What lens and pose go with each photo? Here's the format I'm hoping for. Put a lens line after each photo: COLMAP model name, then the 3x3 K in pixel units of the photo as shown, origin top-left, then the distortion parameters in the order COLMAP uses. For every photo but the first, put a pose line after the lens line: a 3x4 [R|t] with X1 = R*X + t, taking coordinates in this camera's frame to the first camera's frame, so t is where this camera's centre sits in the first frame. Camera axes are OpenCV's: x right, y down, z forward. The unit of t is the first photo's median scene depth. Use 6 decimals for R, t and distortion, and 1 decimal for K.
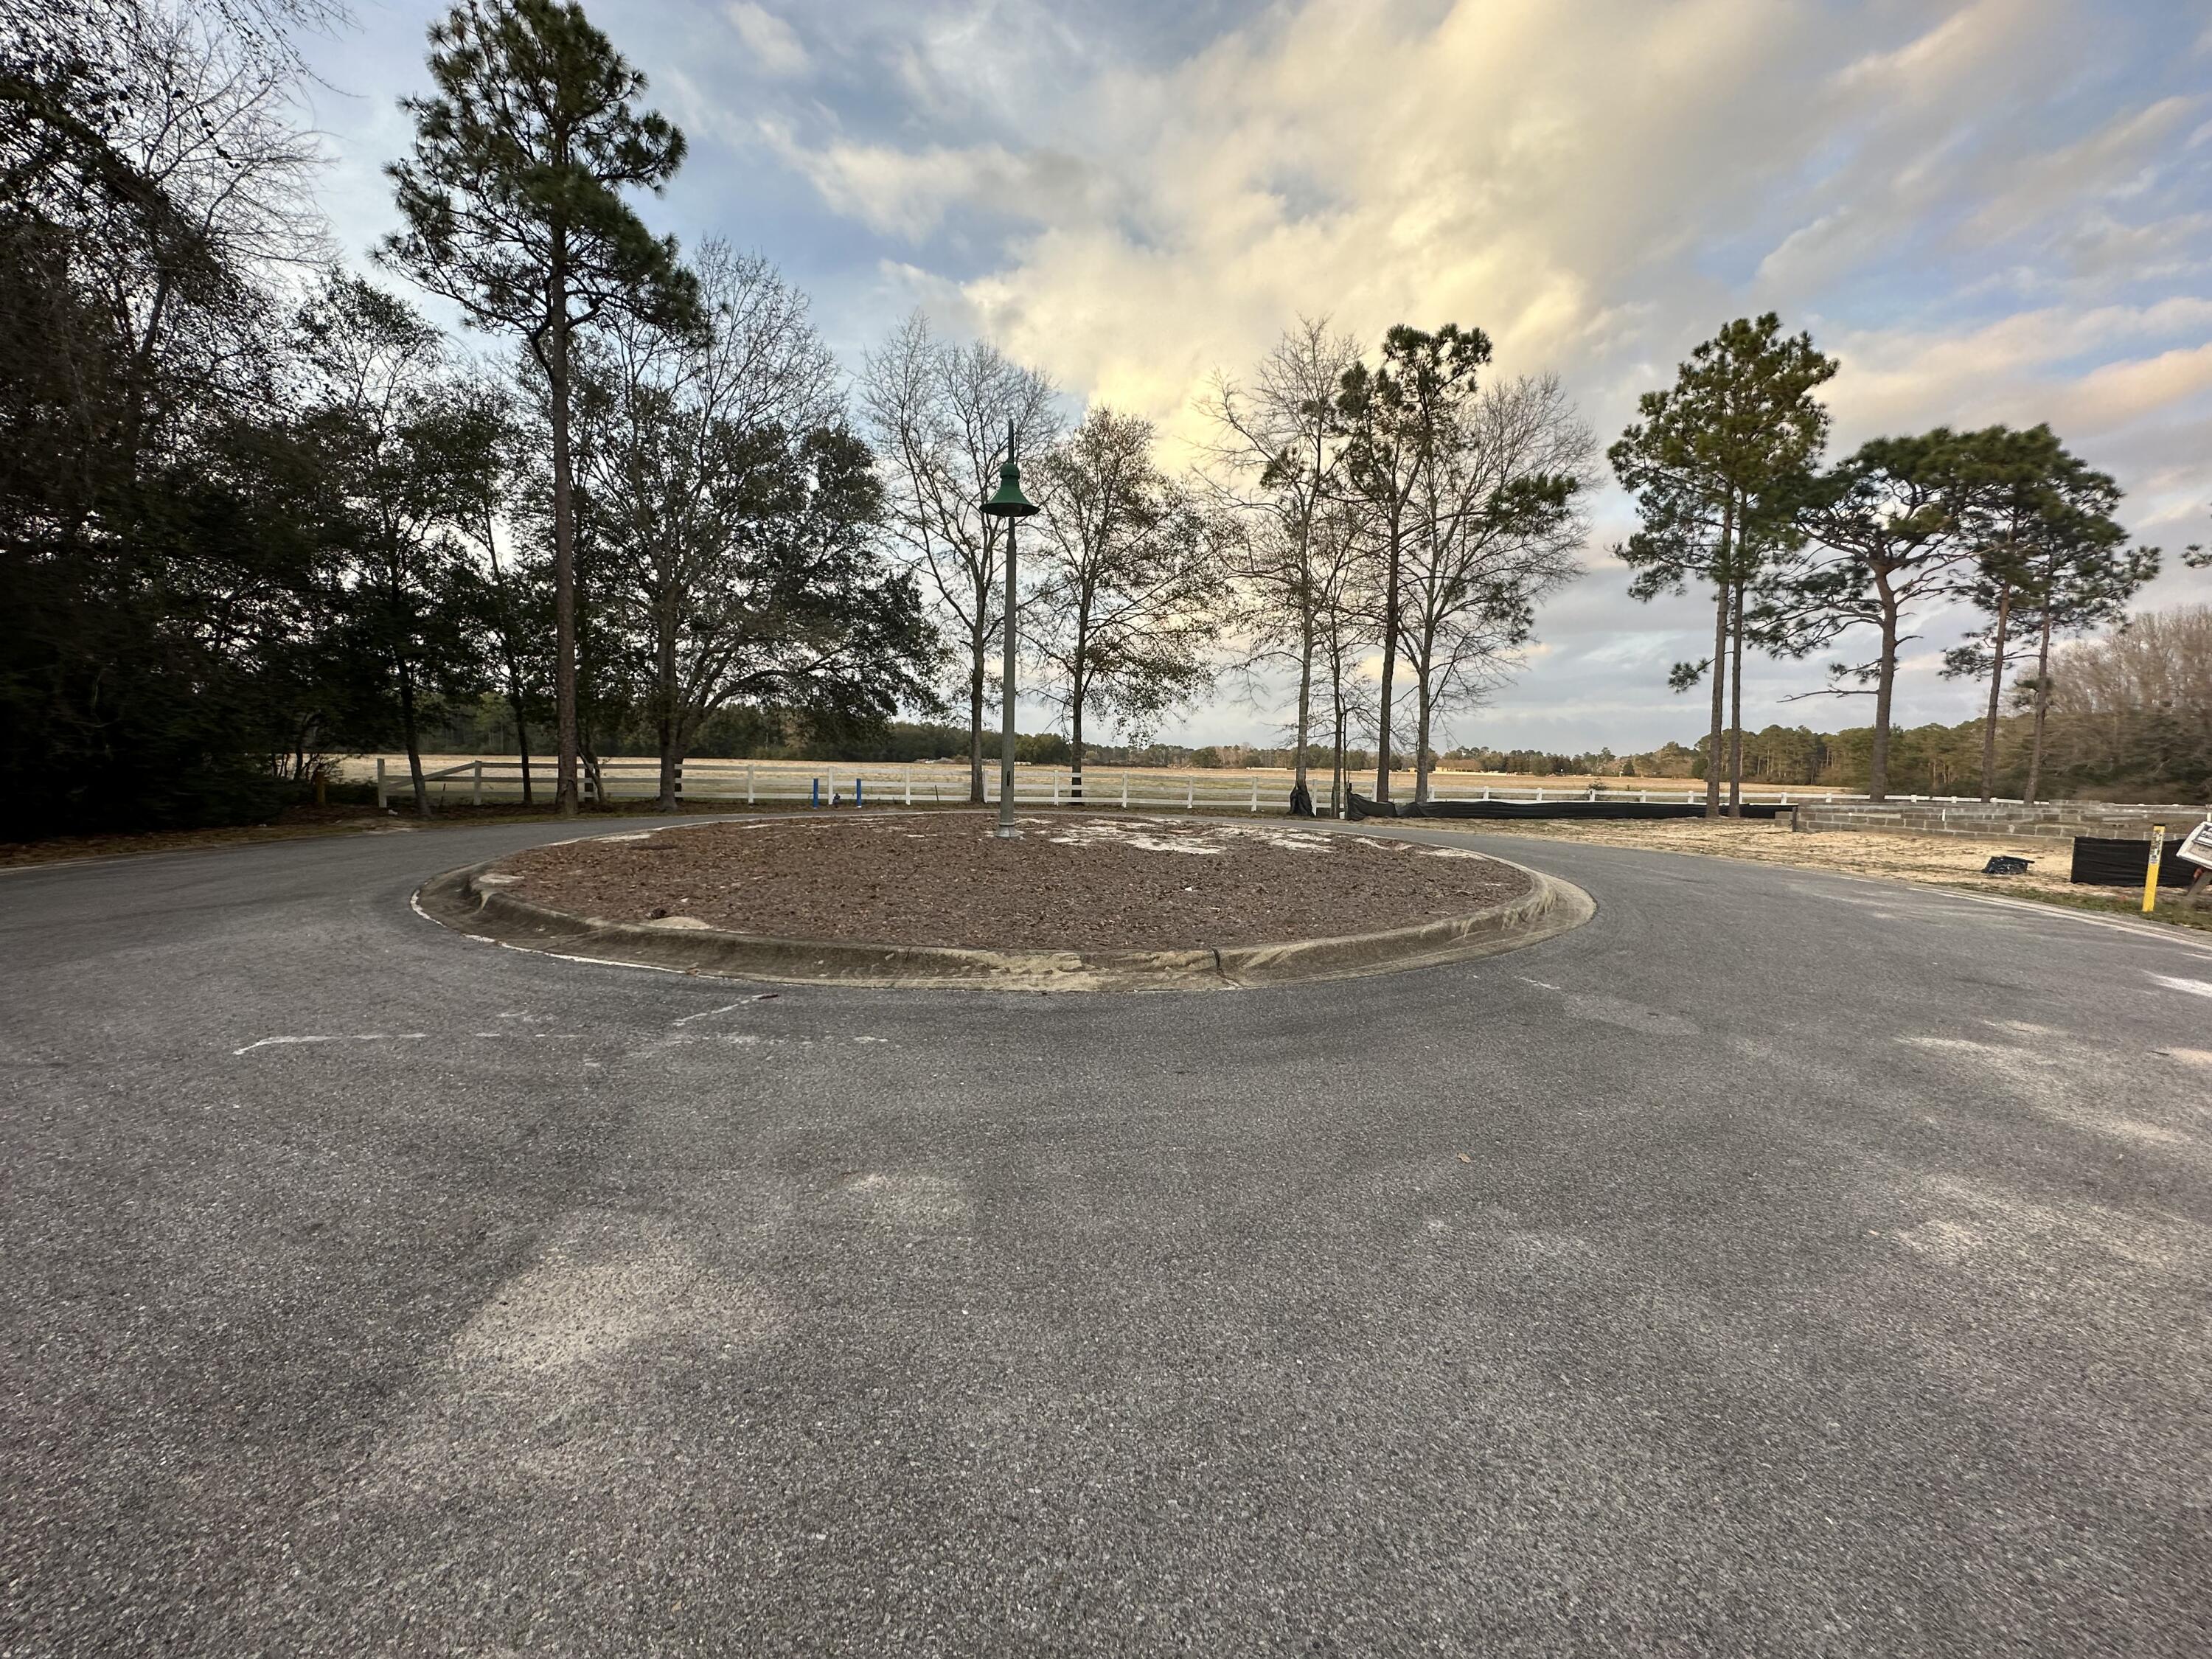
lens RADIAL K [[881.2, 0, 1106.0], [0, 881.2, 829.5], [0, 0, 1]] dist [0.000023, -0.000025]
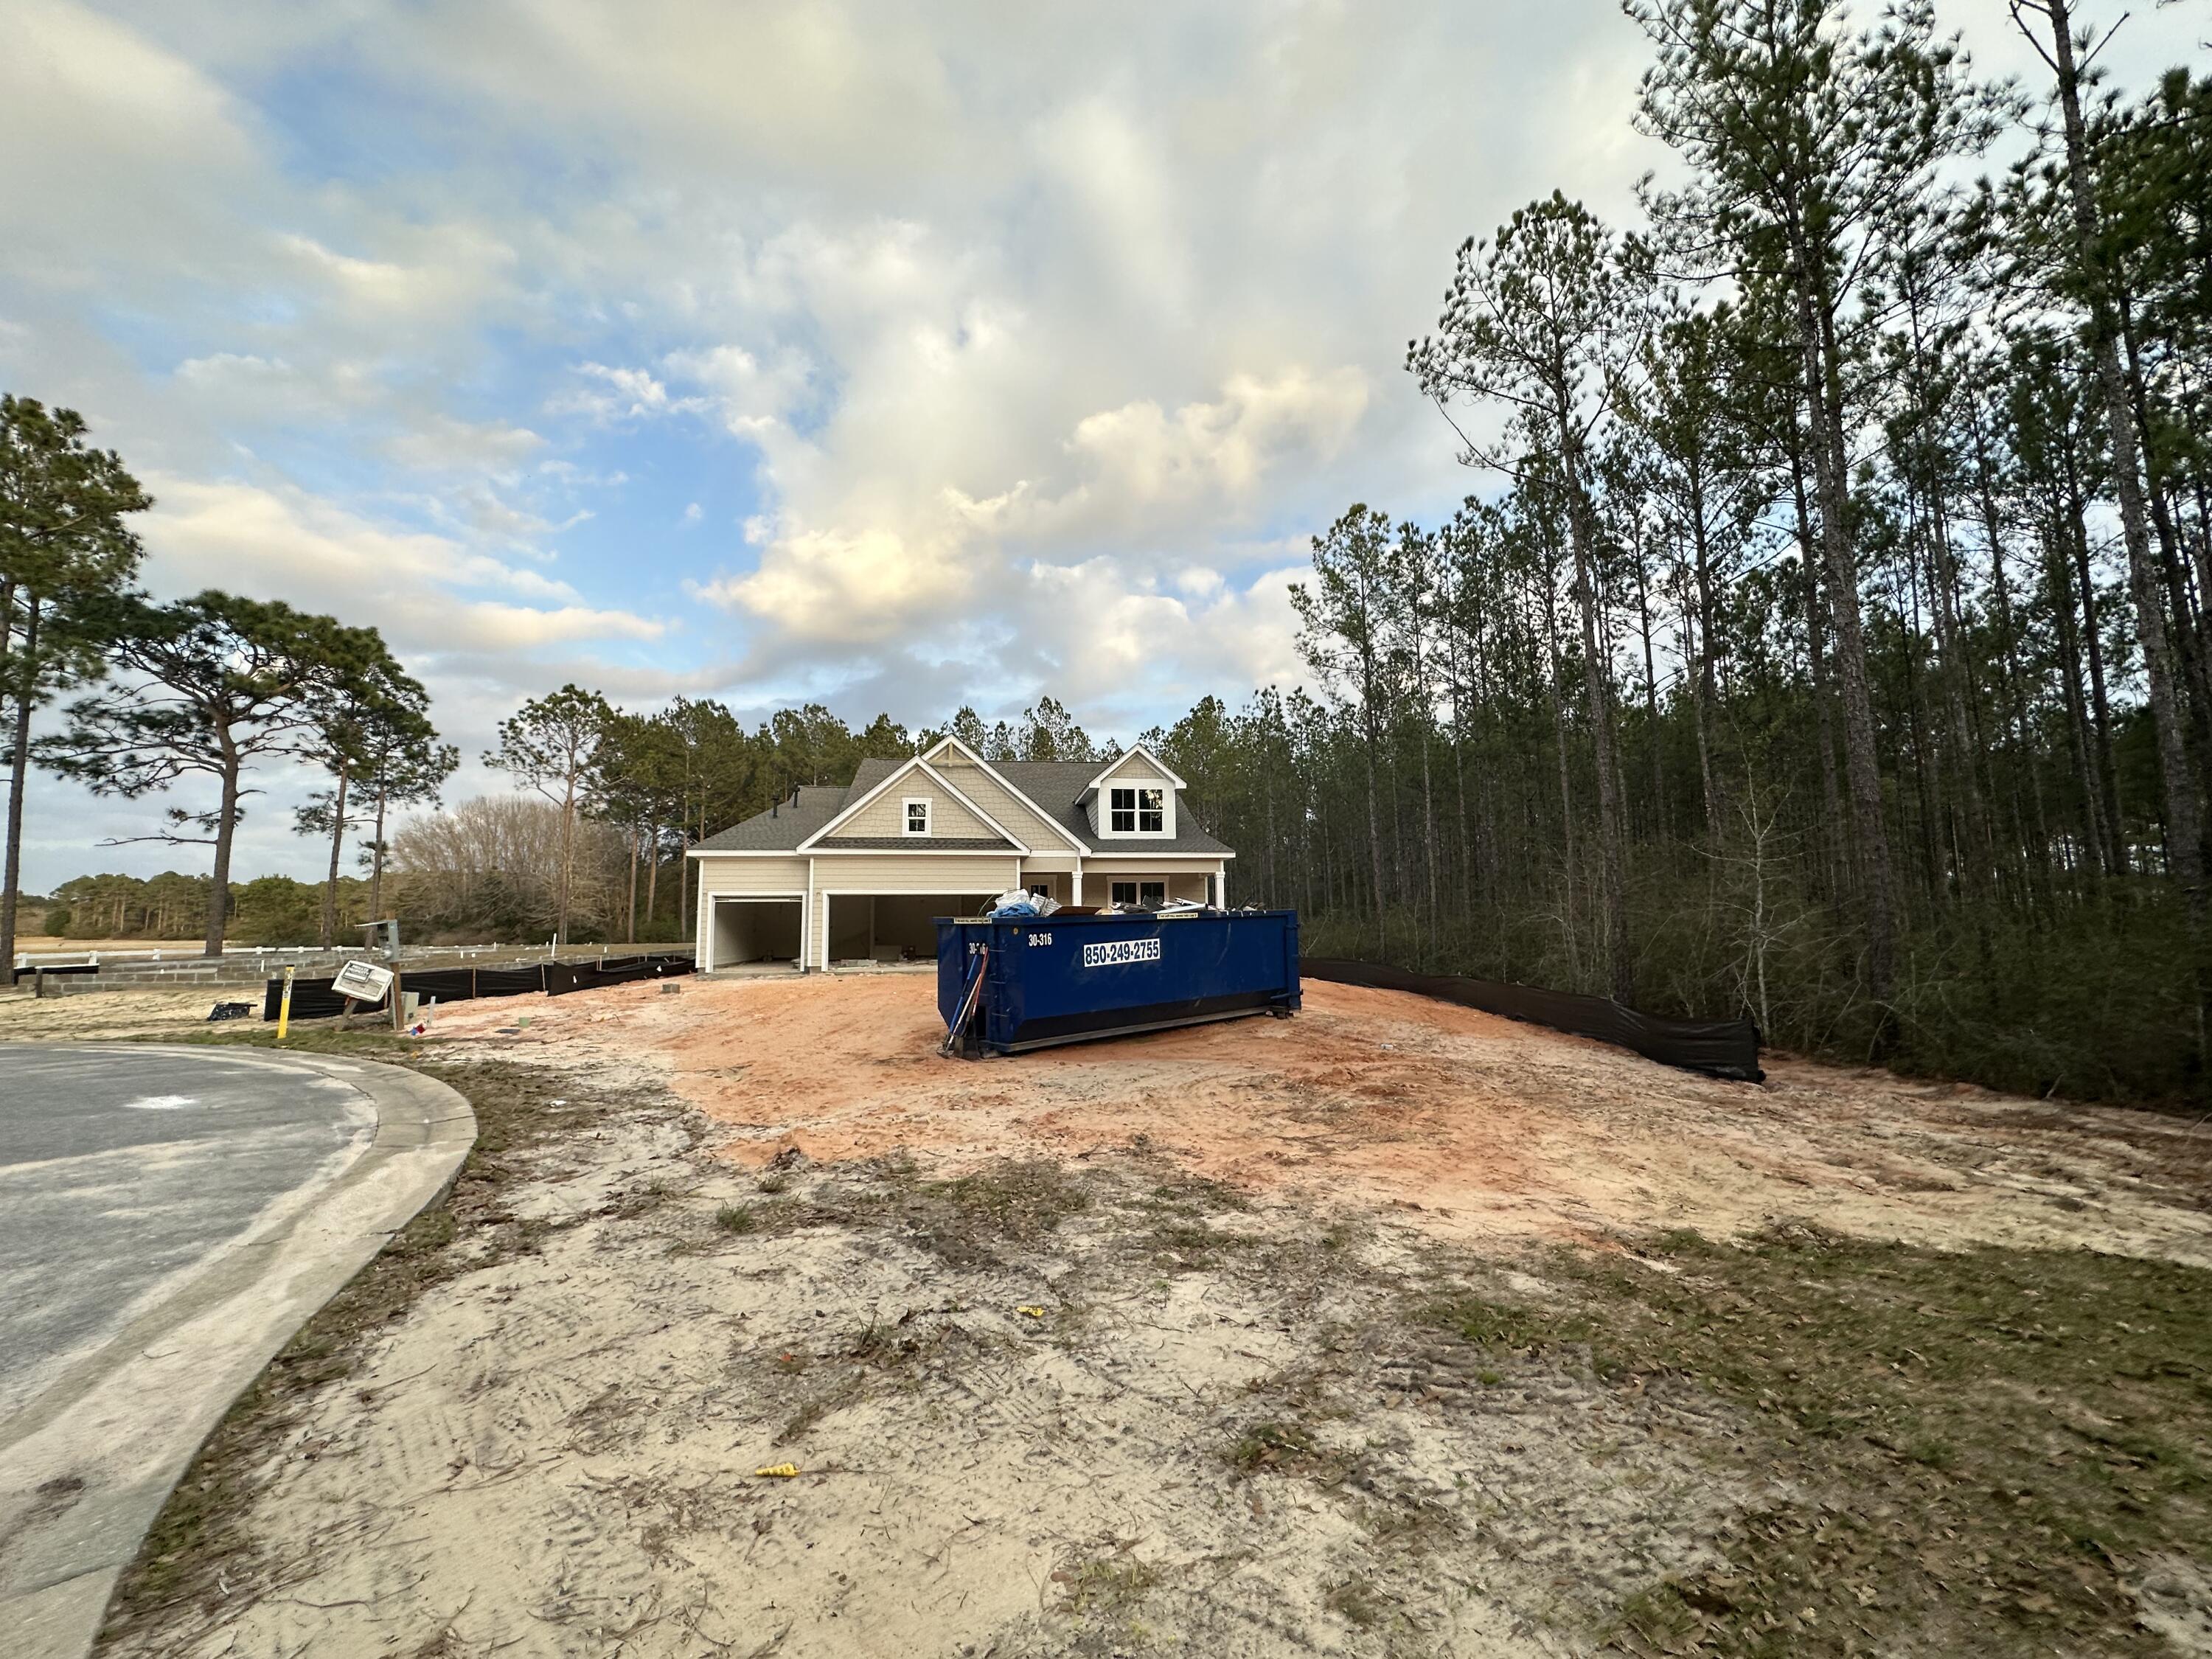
lens RADIAL K [[894.3, 0, 1106.0], [0, 894.3, 829.5], [0, 0, 1]] dist [0.000309, 0.000298]
pose [[0.137259, 0.087319, 0.986679, 0.034581], [0.080700, 0.991810, -0.099000, 0.006895], [-0.987242, 0.093214, 0.129088, -0.095617]]
